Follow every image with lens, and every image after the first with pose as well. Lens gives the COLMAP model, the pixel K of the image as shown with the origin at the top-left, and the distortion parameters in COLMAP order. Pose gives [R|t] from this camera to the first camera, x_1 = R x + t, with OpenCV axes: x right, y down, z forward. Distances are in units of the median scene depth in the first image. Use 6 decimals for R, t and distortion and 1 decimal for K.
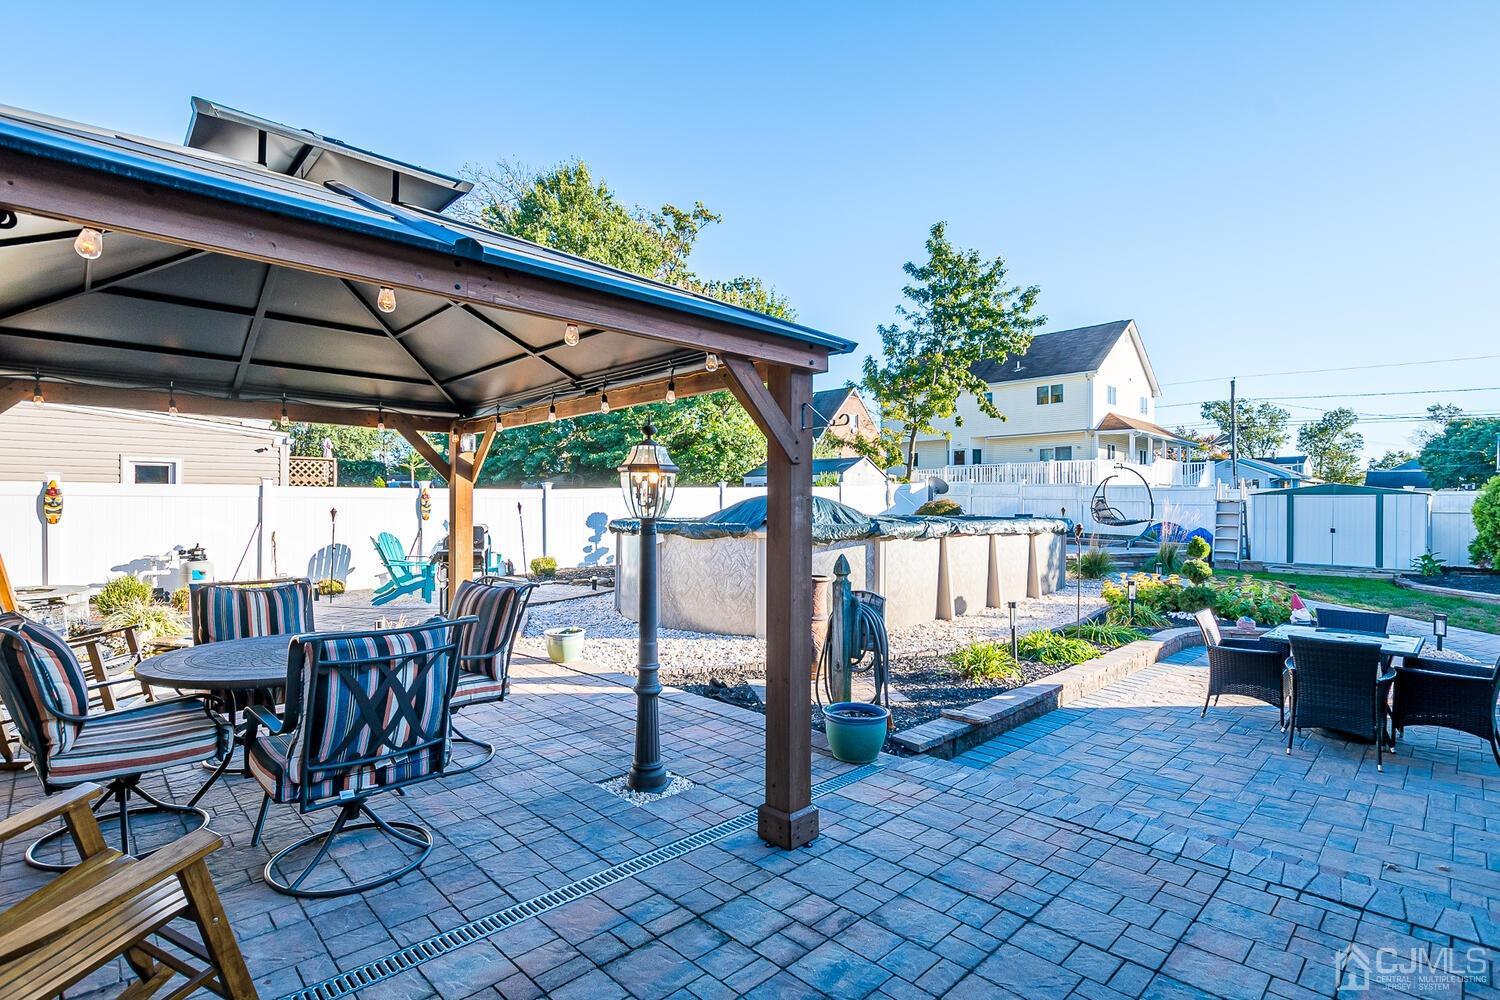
lens RADIAL K [[723.3, 0, 746.6], [0, 723.3, 508.2], [0, 0, 1]] dist [-0.016113, 0.000619]
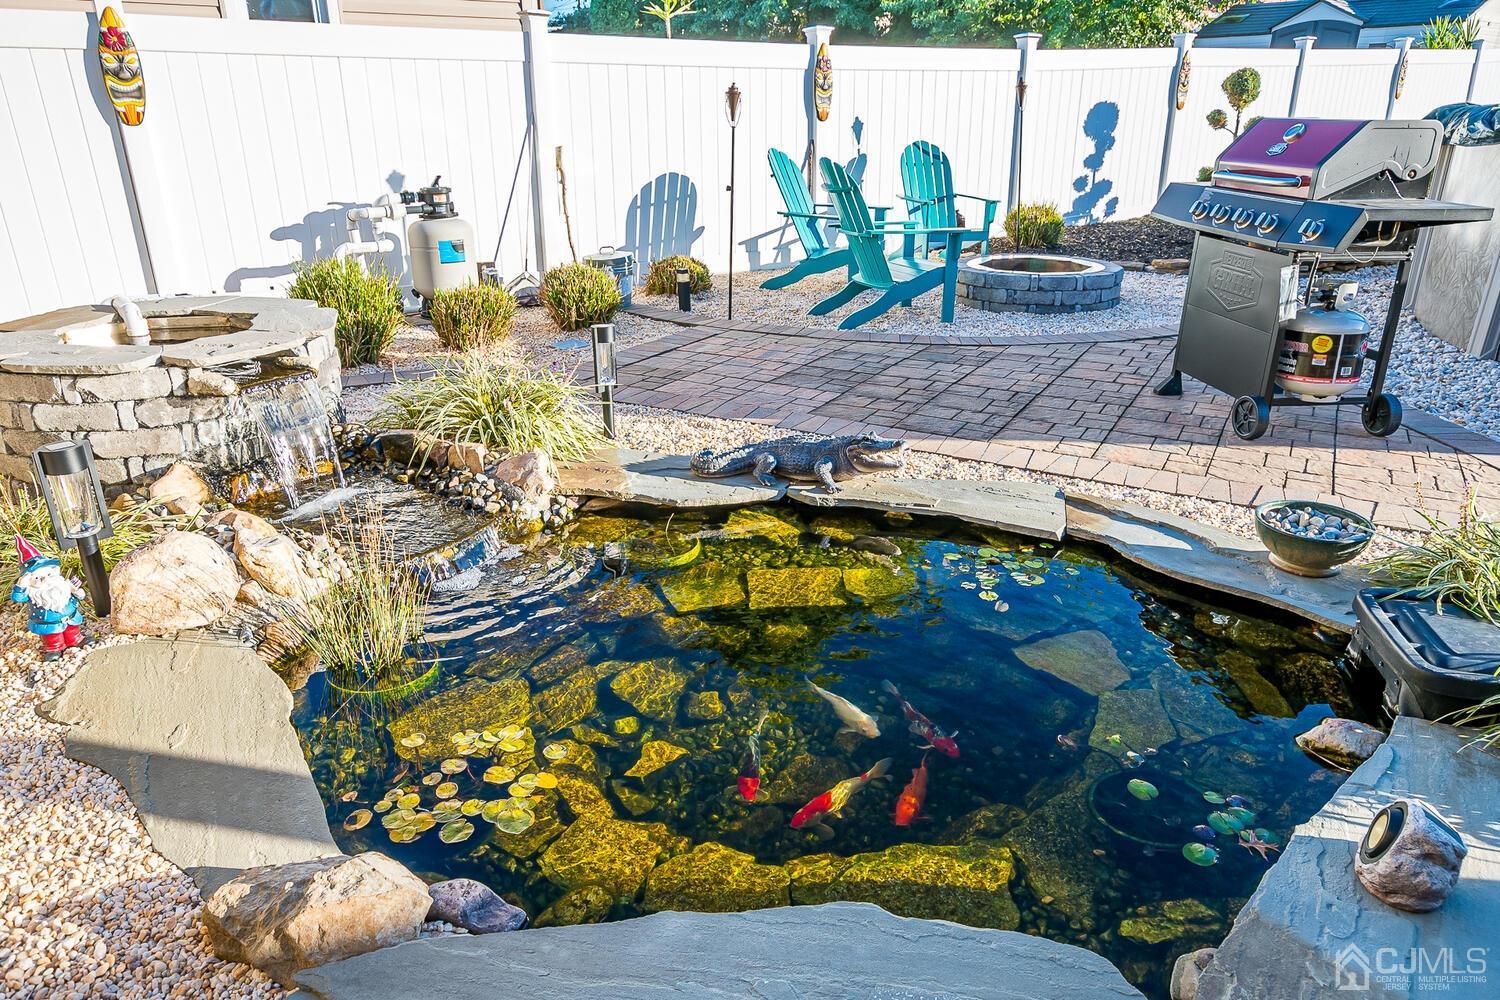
lens RADIAL K [[1017.0, 0, 755.3], [0, 1017.0, 507.9], [0, 0, 1]] dist [-0.001772, 0.007523]
pose [[0.986619, 0.052347, -0.154414, -0.202713], [0.006617, 0.933424, 0.358713, 0.007656], [0.162911, -0.354935, 0.920587, 0.172476]]
